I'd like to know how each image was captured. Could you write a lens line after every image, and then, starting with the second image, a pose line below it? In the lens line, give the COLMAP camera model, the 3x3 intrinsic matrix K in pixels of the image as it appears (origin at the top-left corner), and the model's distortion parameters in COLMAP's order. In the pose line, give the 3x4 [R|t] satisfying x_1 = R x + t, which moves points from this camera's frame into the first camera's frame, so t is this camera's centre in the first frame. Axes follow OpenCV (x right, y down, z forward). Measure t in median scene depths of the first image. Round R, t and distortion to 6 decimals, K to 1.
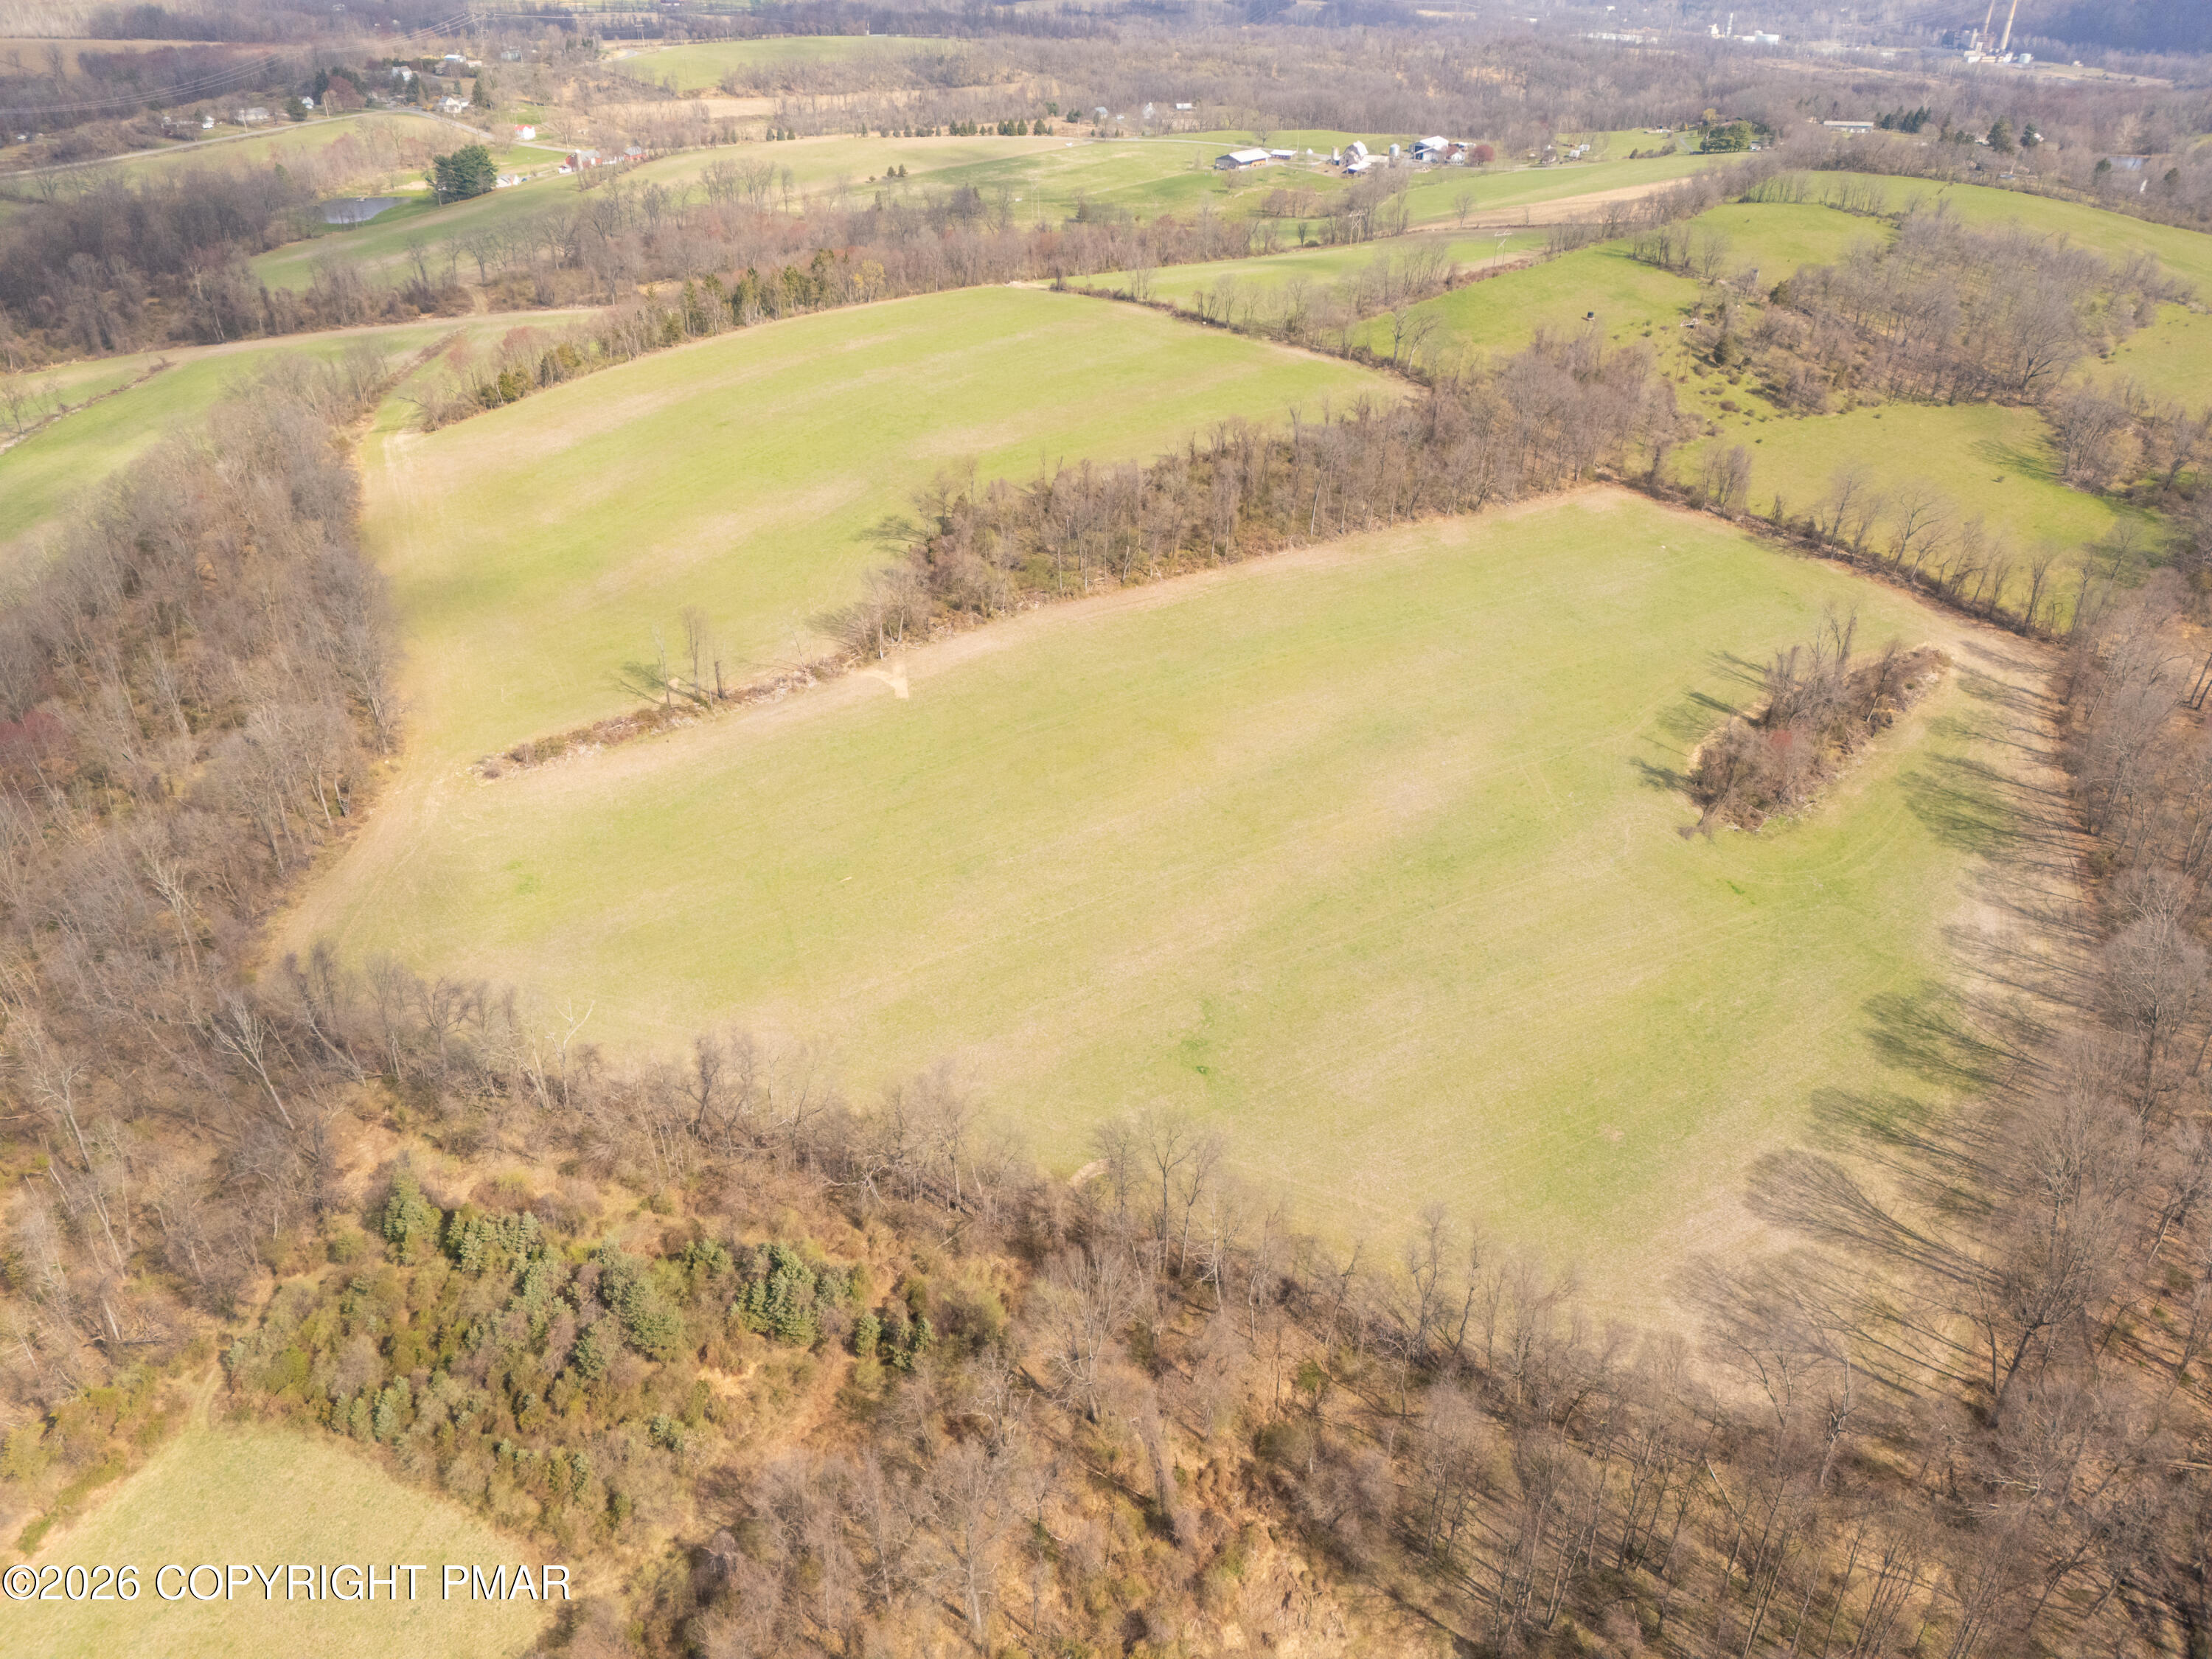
lens RADIAL K [[1571.1, 0, 1107.3], [0, 1571.1, 835.8], [0, 0, 1]] dist [0.050111, -0.005973]
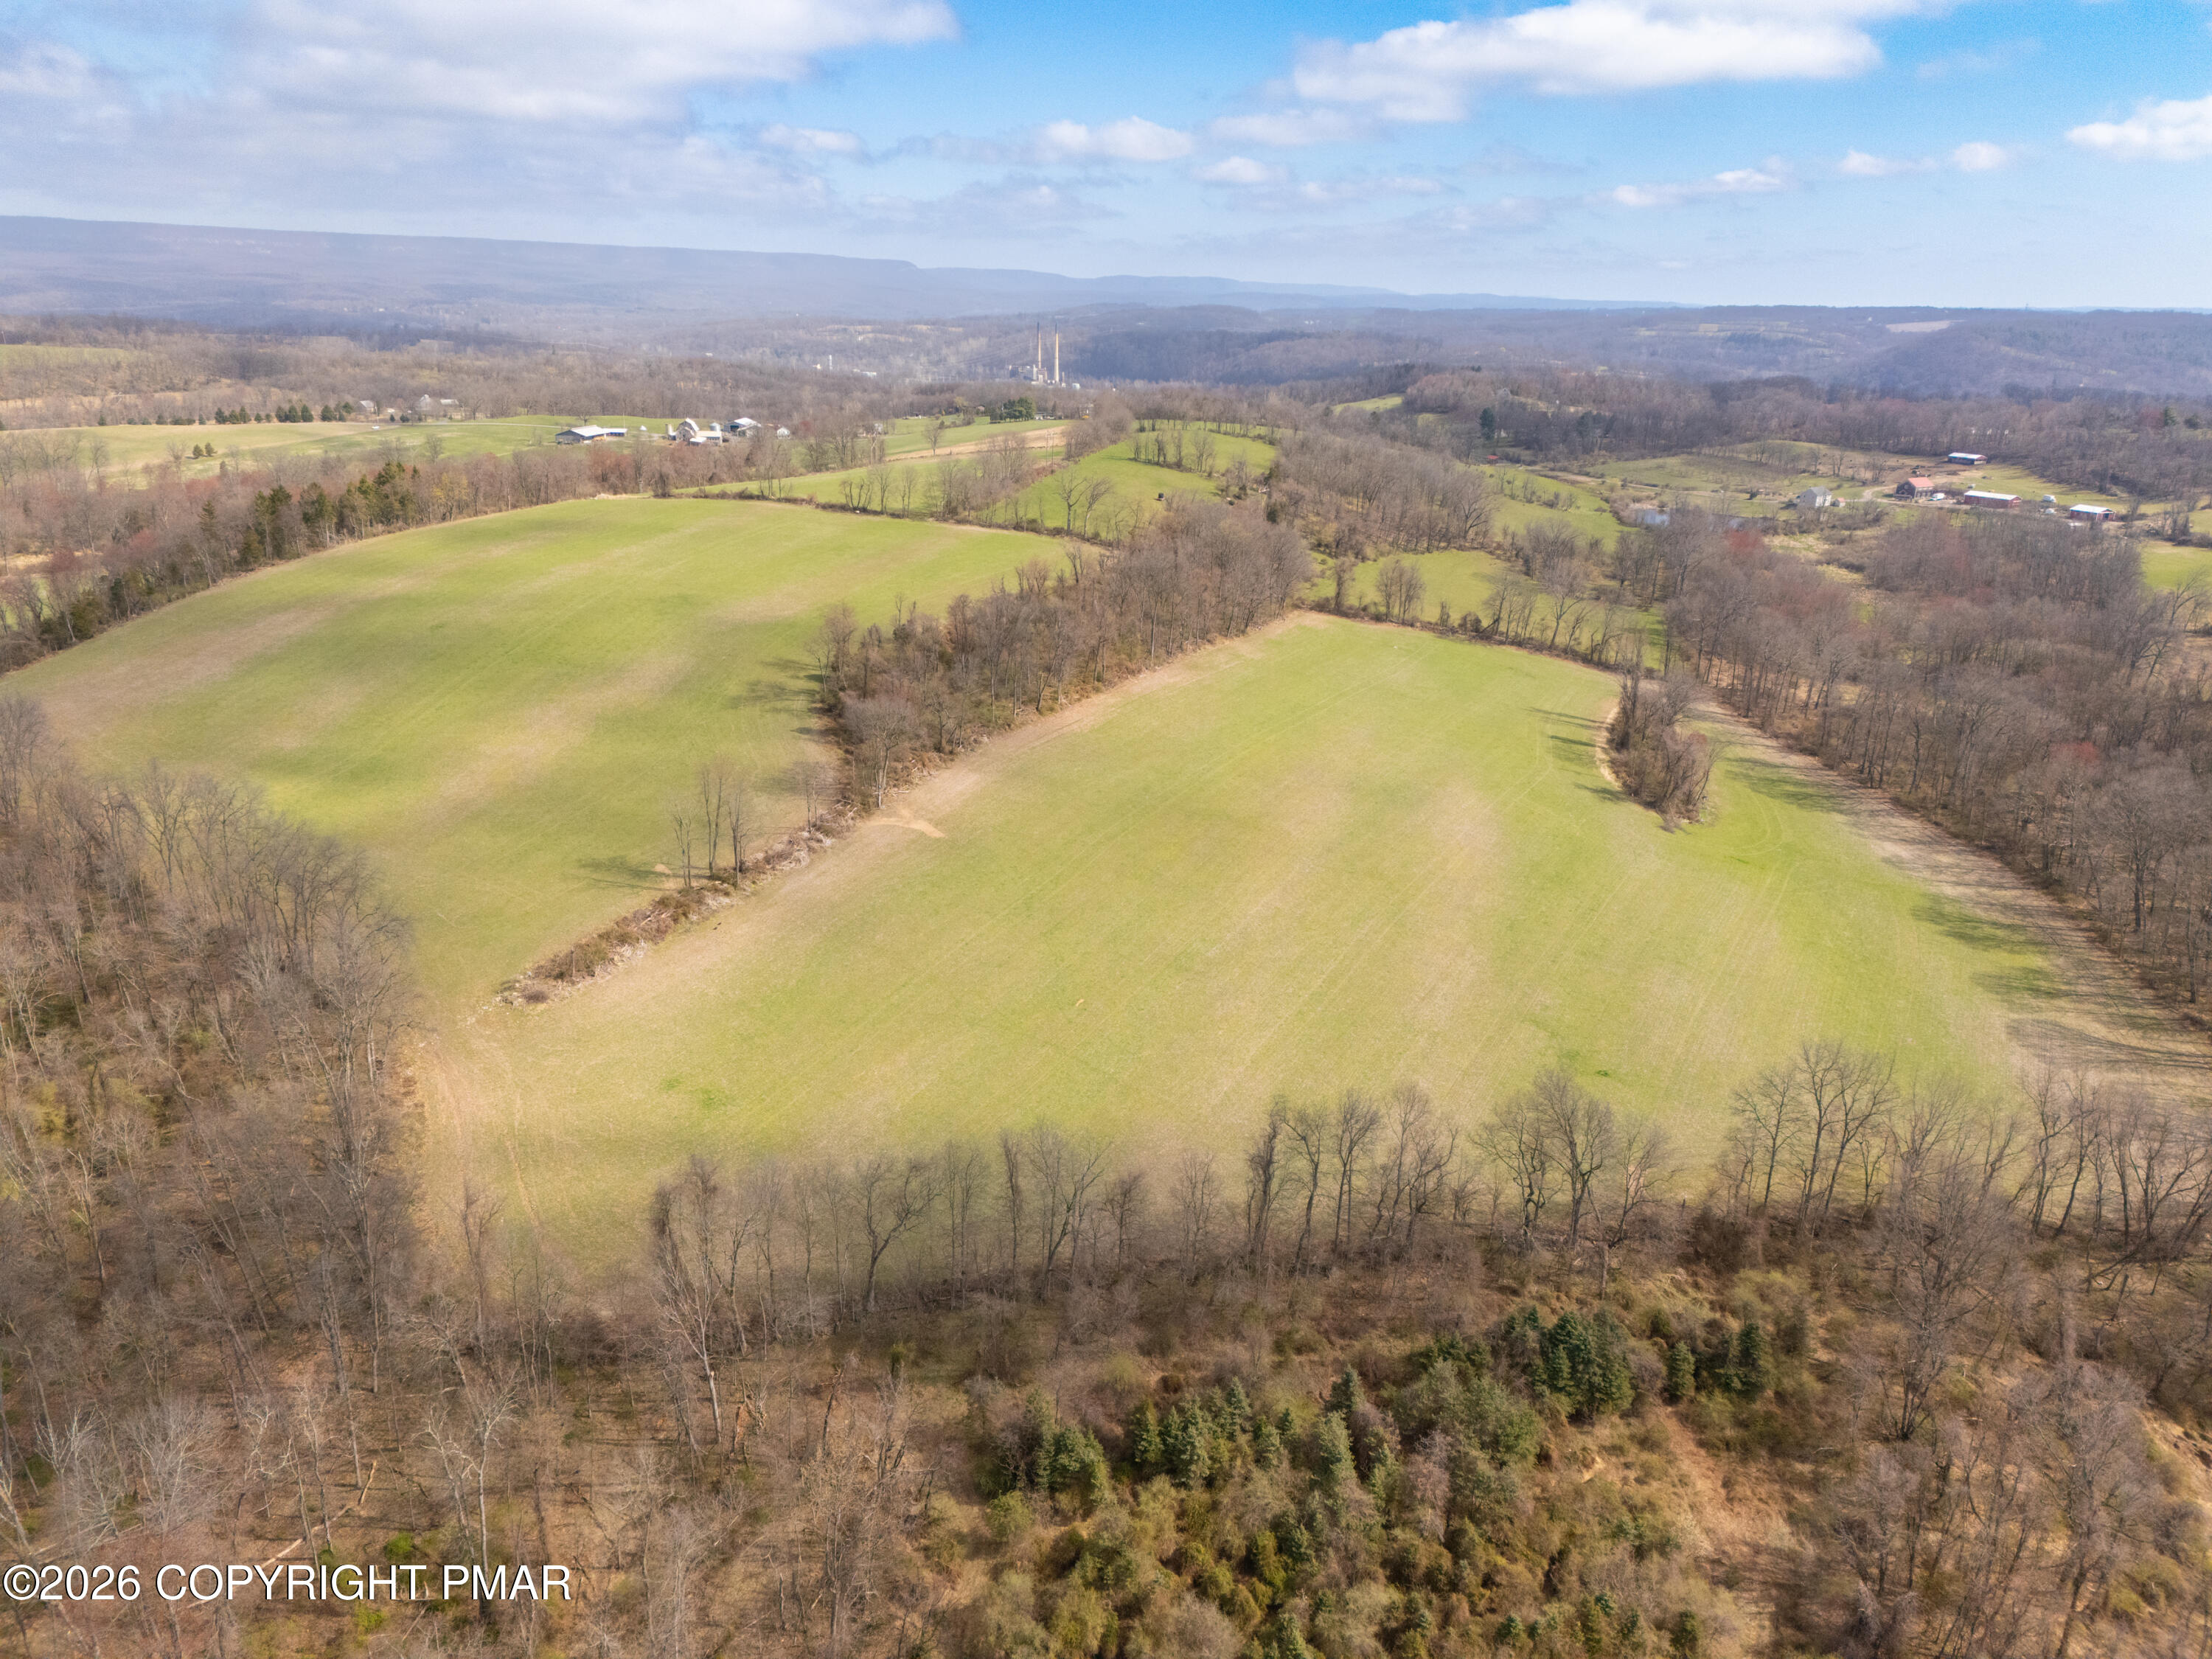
lens RADIAL K [[1571.1, 0, 1105.3], [0, 1571.1, 824.1], [0, 0, 1]] dist [0.050111, -0.005973]
pose [[0.864507, -0.150596, 0.479529, -0.335982], [0.240539, 0.961672, -0.131638, 0.030474], [-0.441325, 0.229148, 0.867596, 0.140718]]
